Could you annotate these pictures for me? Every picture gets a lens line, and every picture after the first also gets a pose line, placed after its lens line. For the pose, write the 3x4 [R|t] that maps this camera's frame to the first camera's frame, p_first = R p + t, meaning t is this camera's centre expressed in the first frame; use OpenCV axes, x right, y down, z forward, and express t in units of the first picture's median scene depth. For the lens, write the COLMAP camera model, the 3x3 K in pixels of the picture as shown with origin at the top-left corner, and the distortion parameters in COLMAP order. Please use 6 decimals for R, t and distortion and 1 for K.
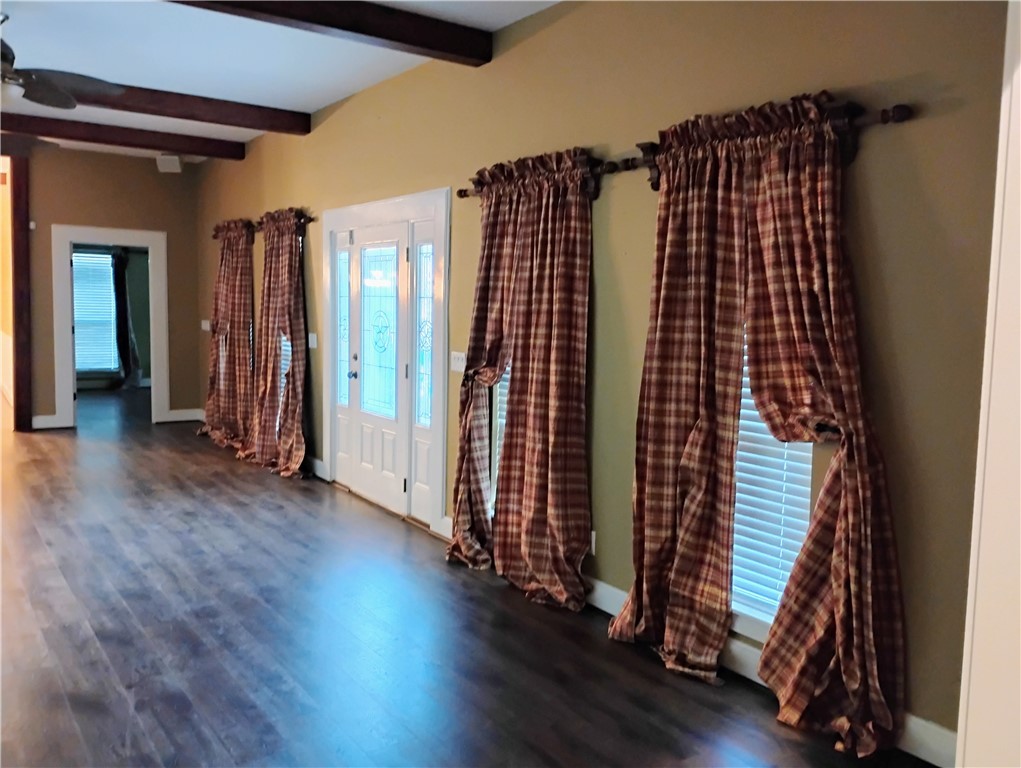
lens RADIAL K [[842.7, 0, 512.6], [0, 842.7, 376.9], [0, 0, 1]] dist [0.012407, -0.005037]
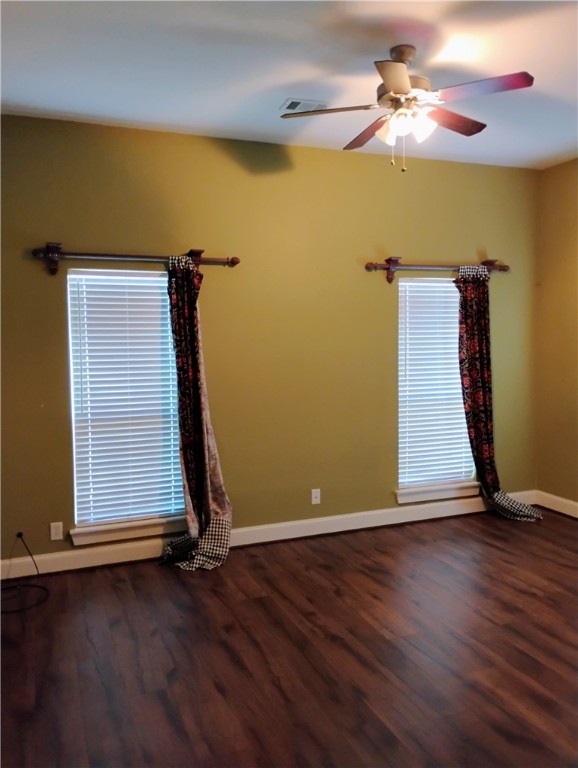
lens RADIAL K [[633.9, 0, 287.3], [0, 633.9, 384.2], [0, 0, 1]] dist [0.012407, -0.005037]
pose [[0.954534, -0.015562, -0.297697, -0.305462], [0.016926, 0.999855, 0.002004, -0.080178], [0.297622, -0.006951, 0.954658, 0.678527]]
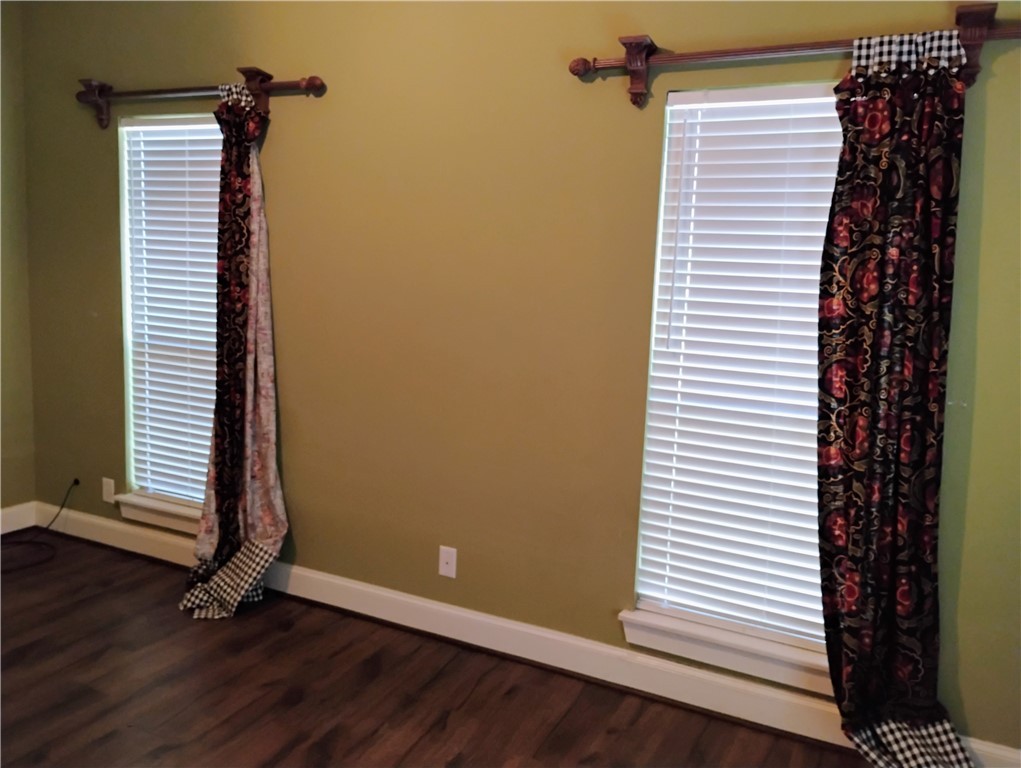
lens RADIAL K [[842.7, 0, 510.4], [0, 842.7, 384.4], [0, 0, 1]] dist [0.012407, -0.005037]
pose [[0.412457, 0.133934, -0.901077, -0.174141], [-0.090832, 0.990250, 0.105611, -0.092259], [0.906437, 0.038287, 0.420602, 0.962357]]
